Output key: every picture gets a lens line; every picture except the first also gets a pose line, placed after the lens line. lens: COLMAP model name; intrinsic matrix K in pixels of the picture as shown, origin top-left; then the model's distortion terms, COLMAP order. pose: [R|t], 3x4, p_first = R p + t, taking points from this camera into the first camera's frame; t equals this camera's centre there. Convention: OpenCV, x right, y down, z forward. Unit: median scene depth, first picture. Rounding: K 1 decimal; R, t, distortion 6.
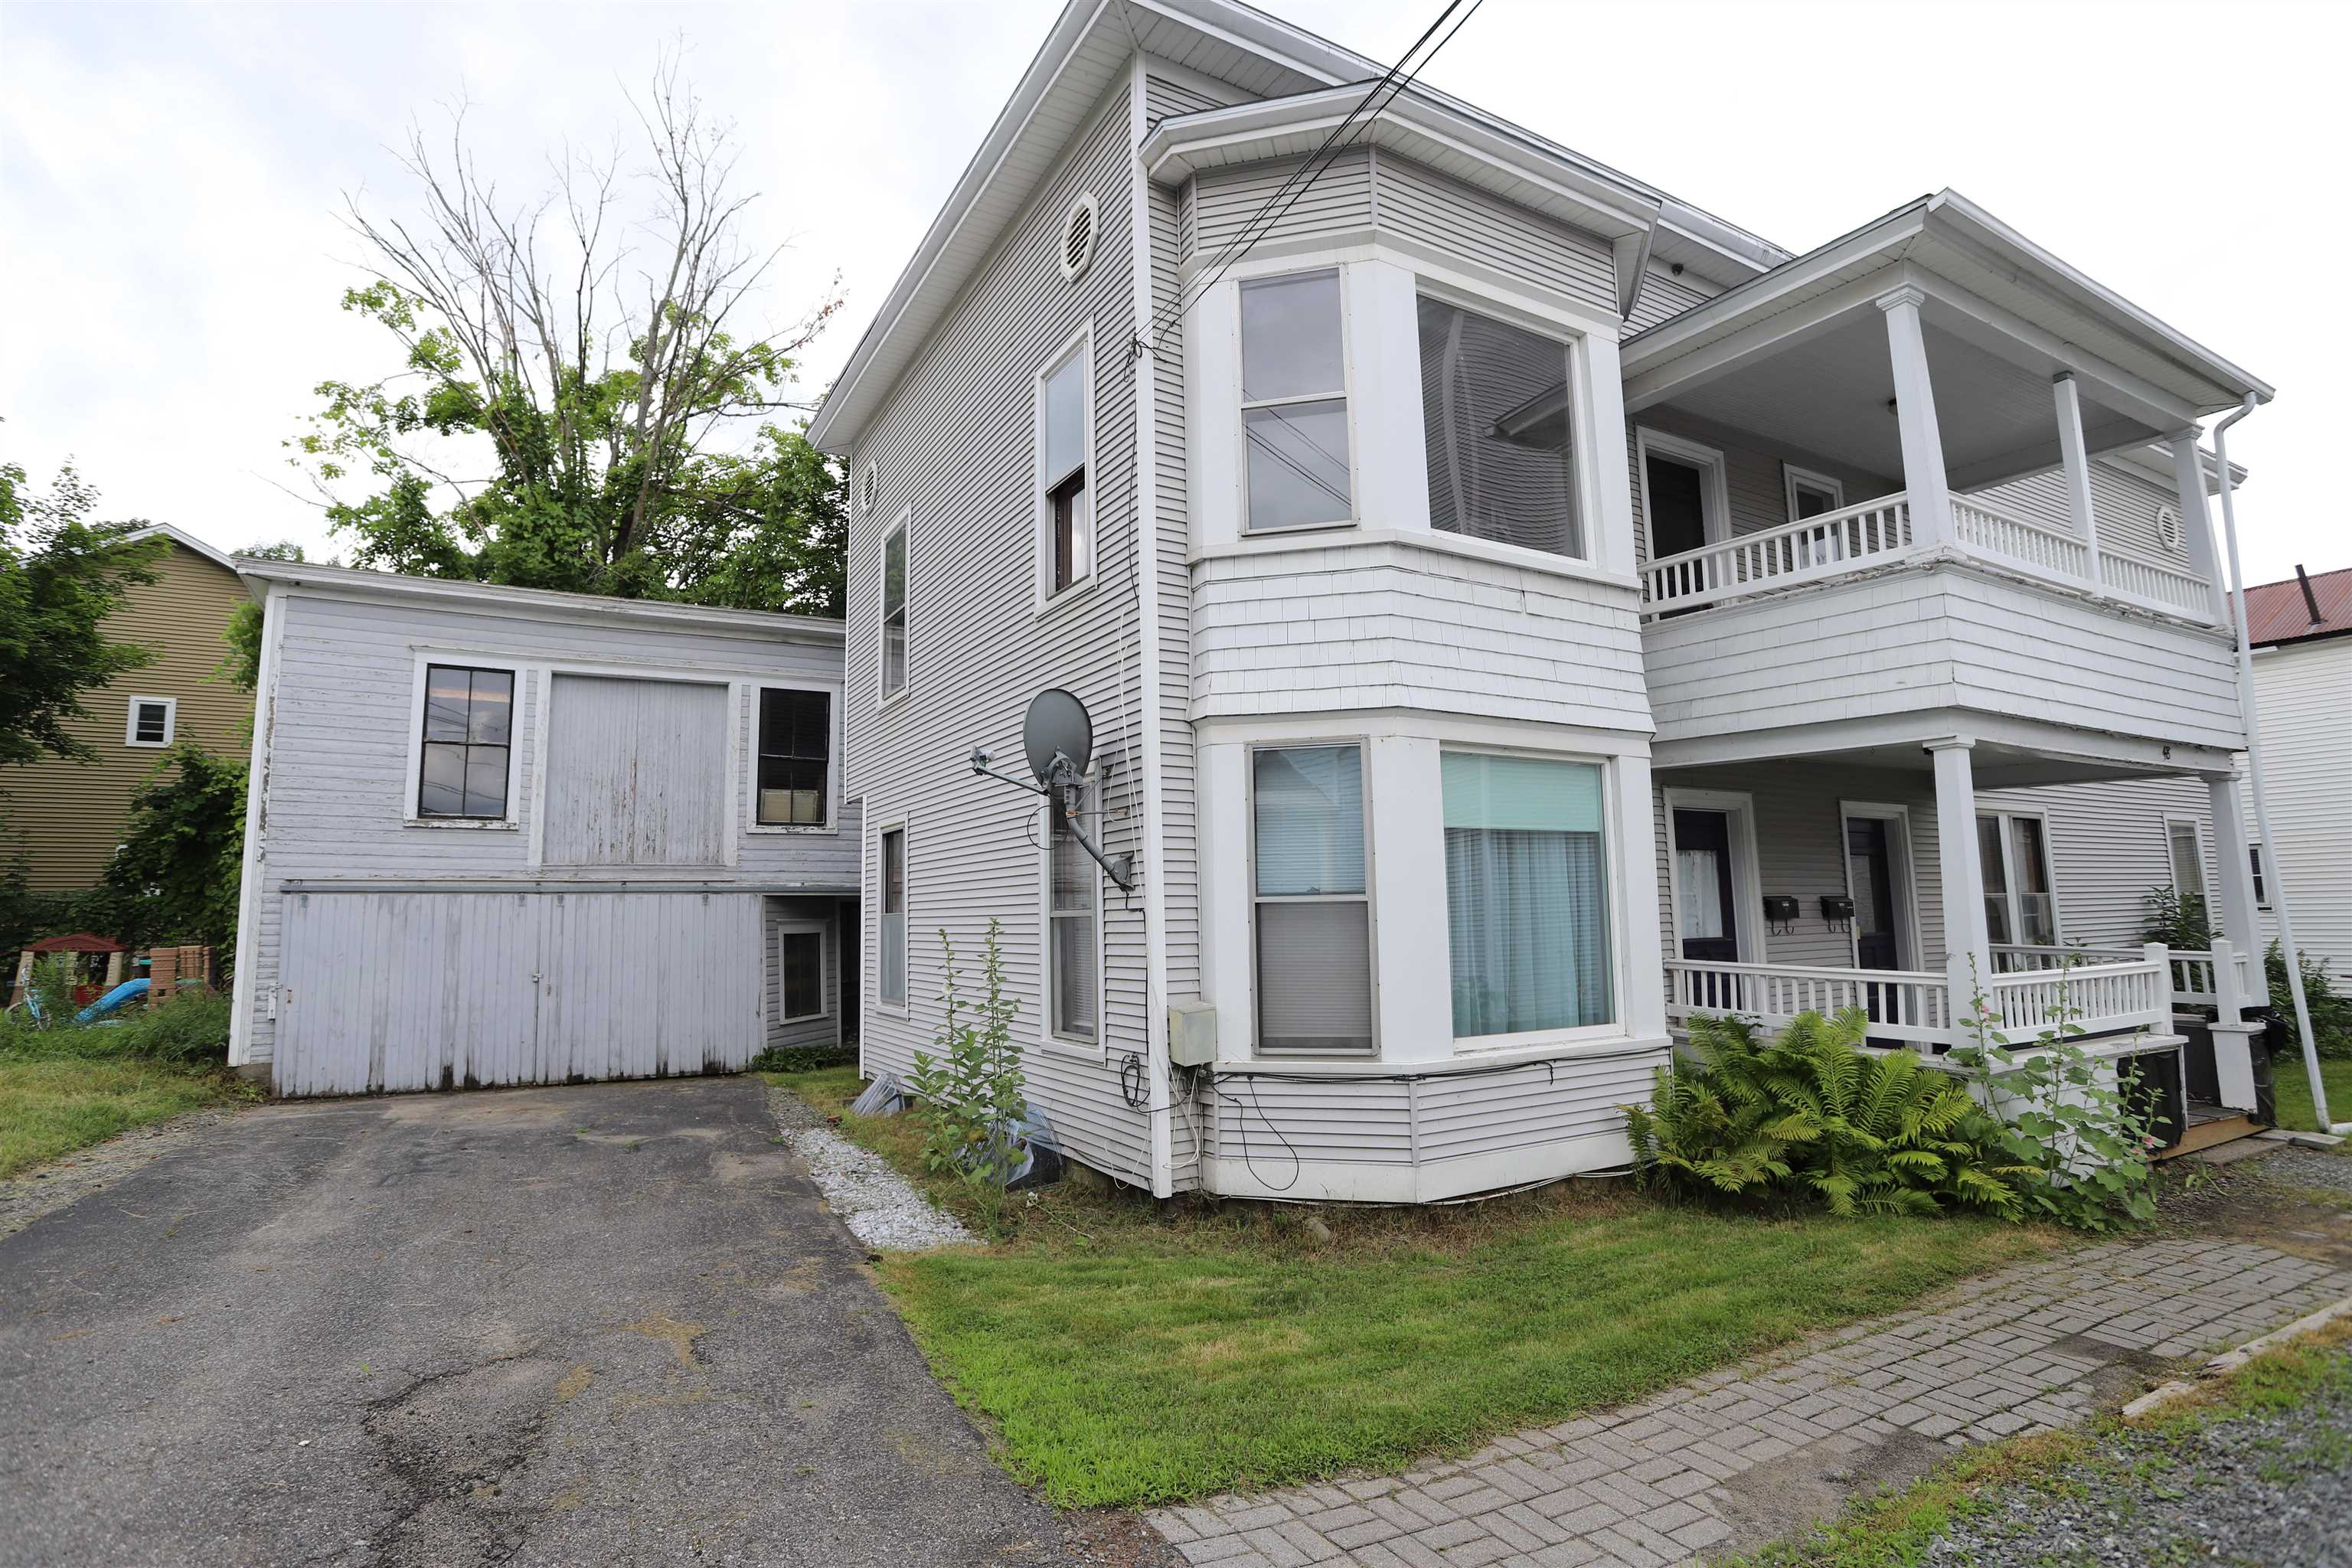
lens RADIAL K [[1211.4, 0, 1176.0], [0, 1211.4, 784.0], [0, 0, 1]] dist [-0.075737, 0.035049]
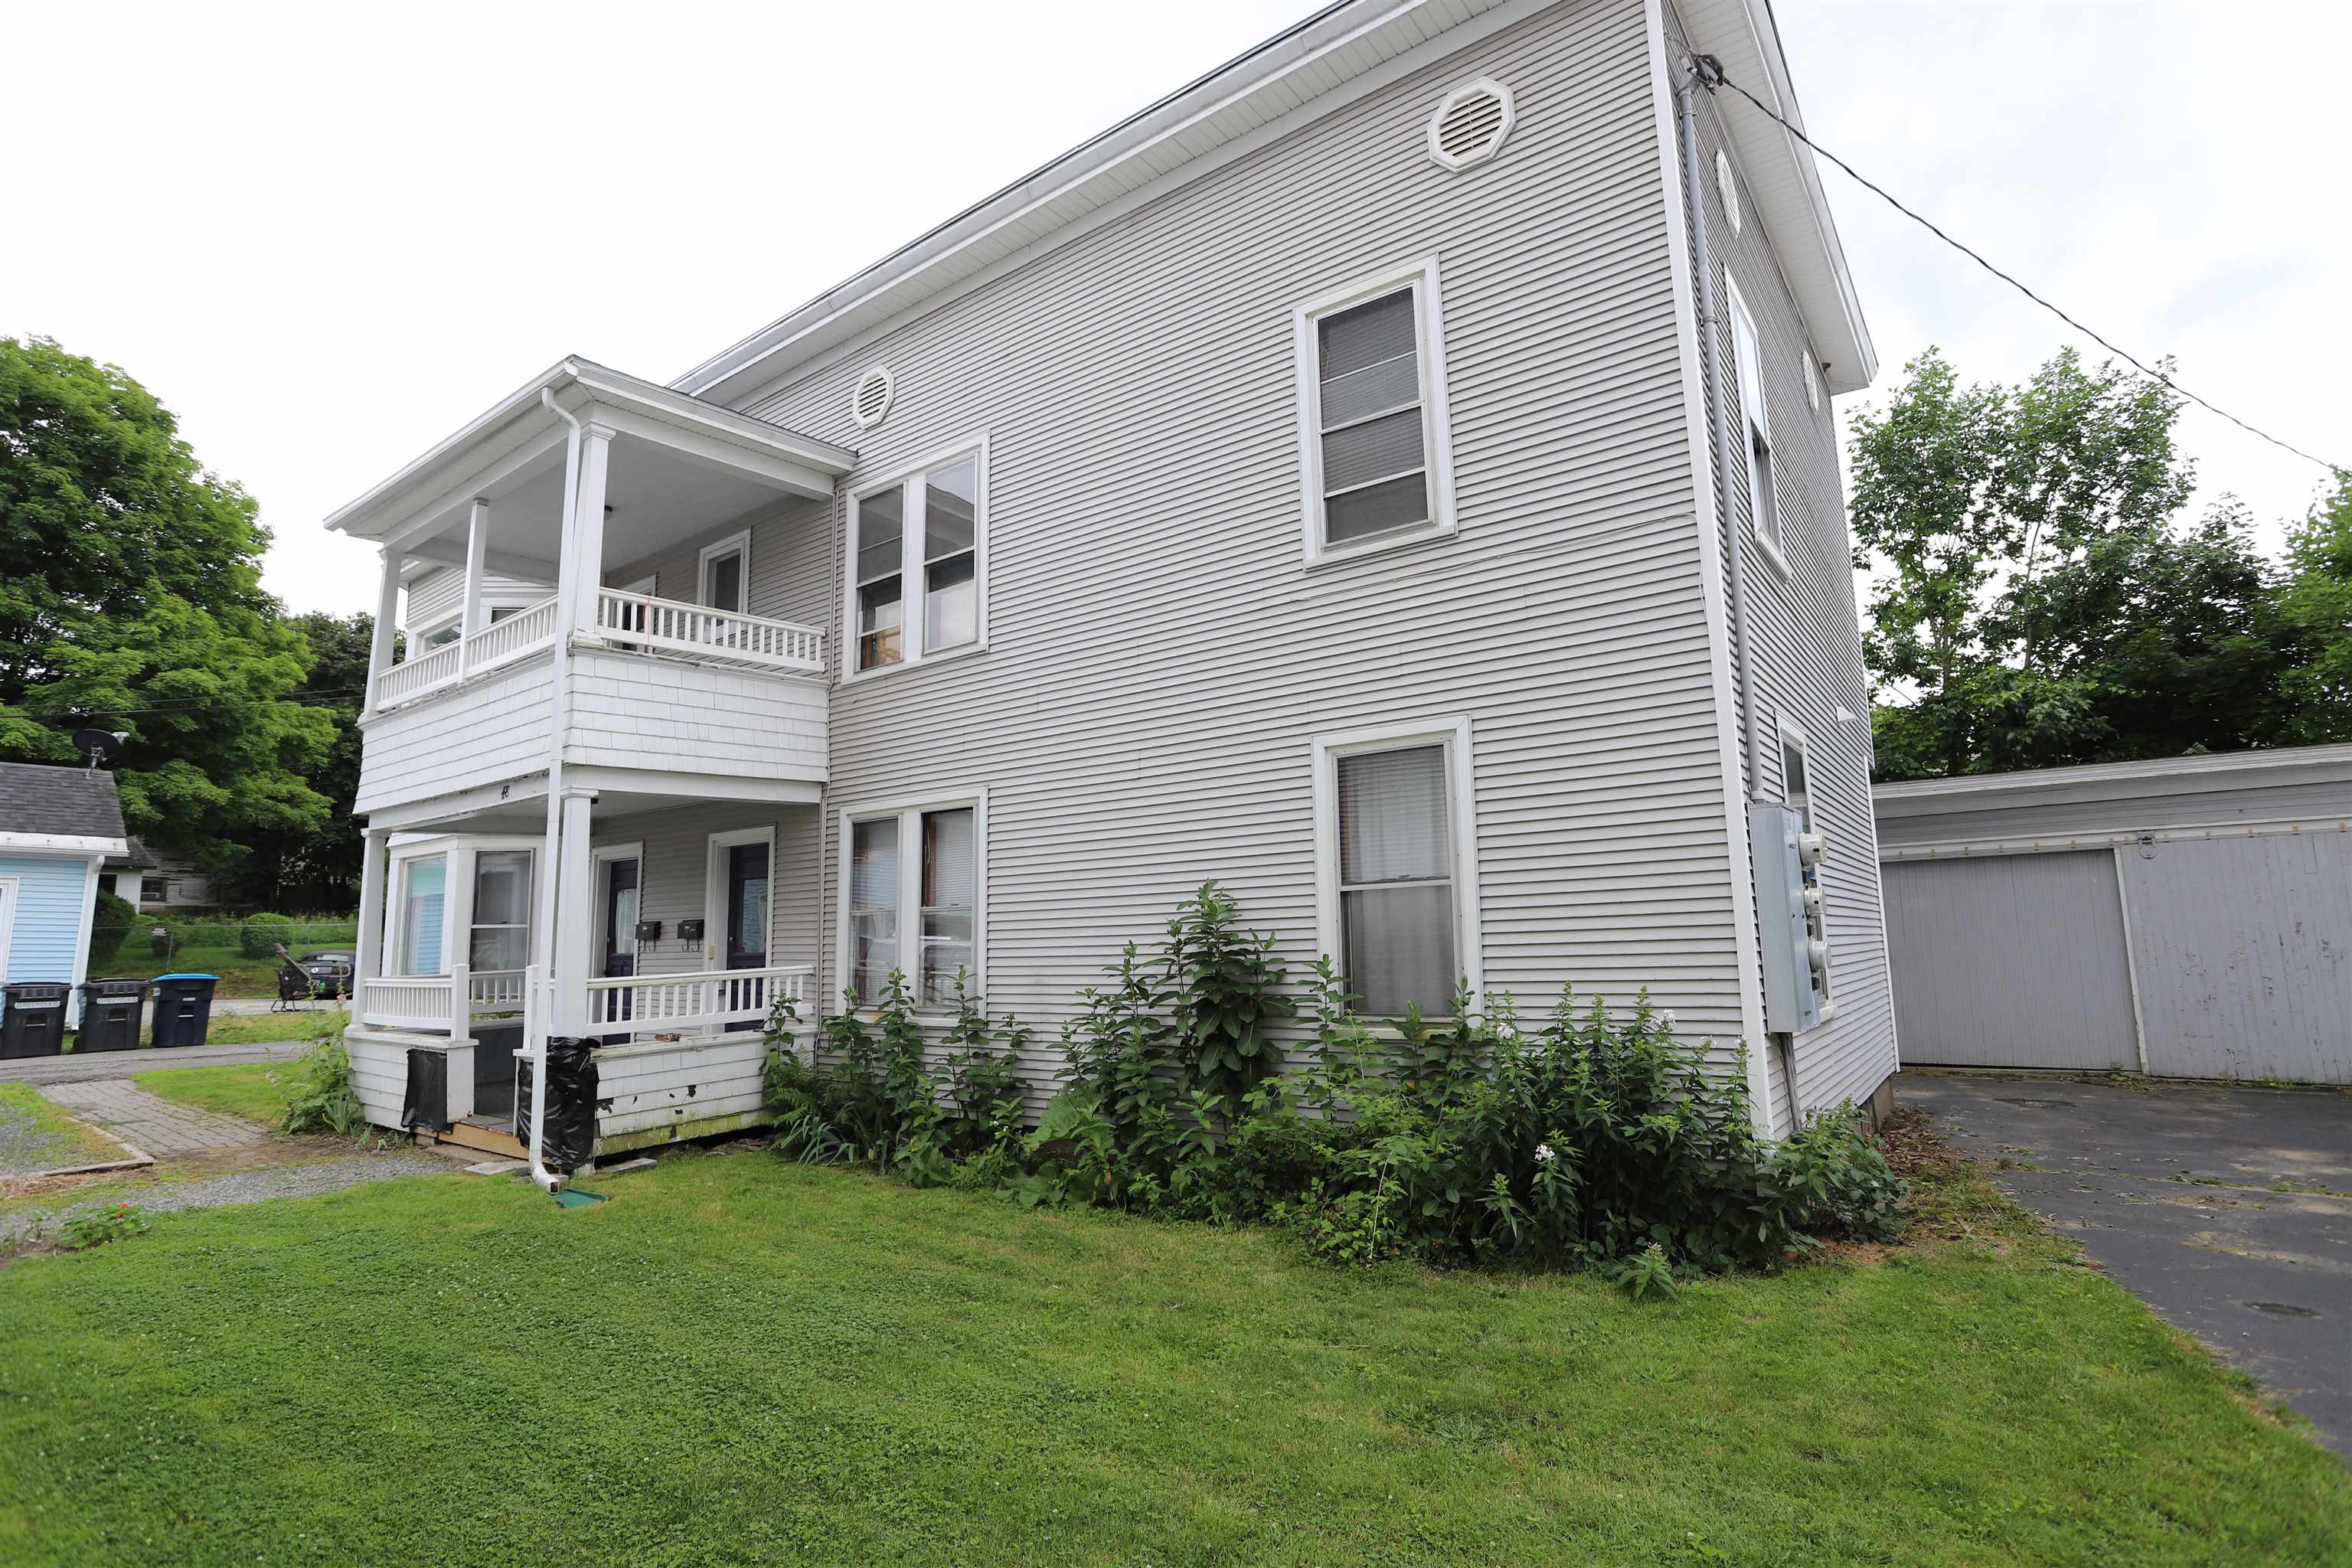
lens RADIAL K [[1211.4, 0, 1176.0], [0, 1211.4, 784.0], [0, 0, 1]] dist [-0.075737, 0.035049]
pose [[0.365228, -0.114197, -0.923887, 2.198043], [0.123276, 0.989640, -0.073591, 0.130546], [0.922720, -0.087016, 0.375522, 1.221311]]
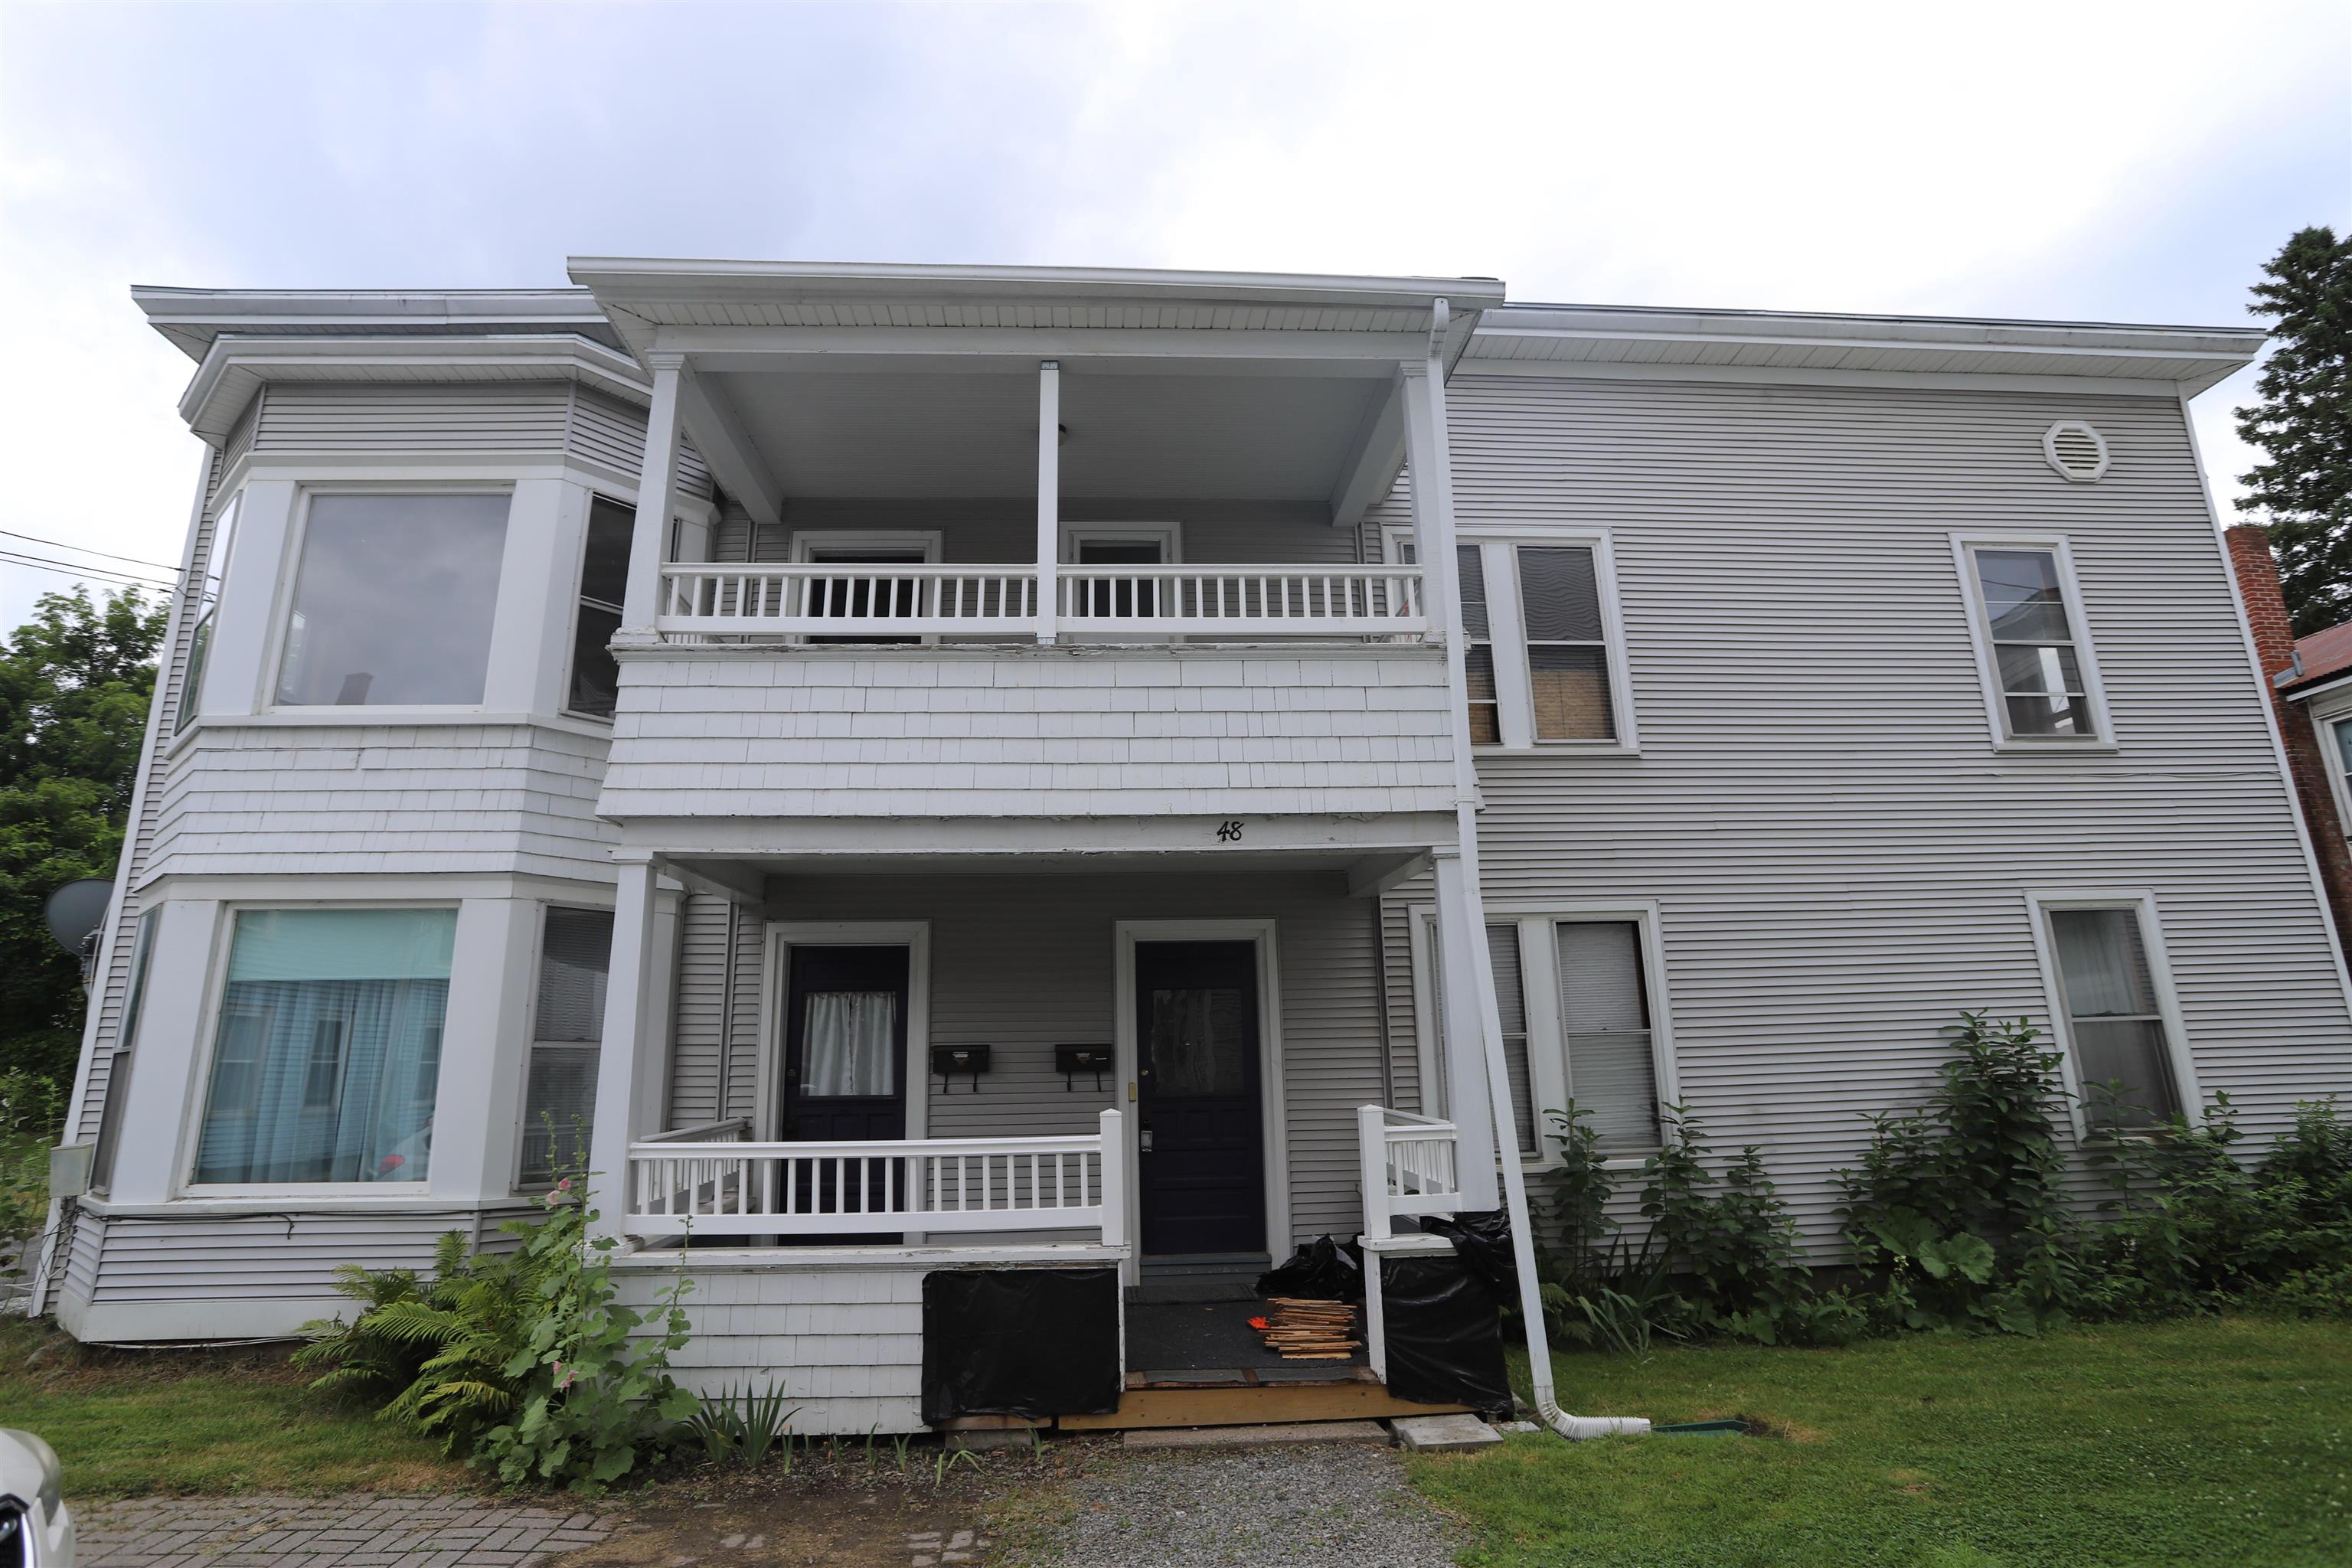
lens RADIAL K [[1211.4, 0, 1176.0], [0, 1211.4, 784.0], [0, 0, 1]] dist [-0.075737, 0.035049]
pose [[0.888367, -0.110367, -0.445672, 1.194723], [0.057921, 0.989863, -0.129677, 0.037753], [0.455466, 0.089386, 0.885754, 0.367014]]
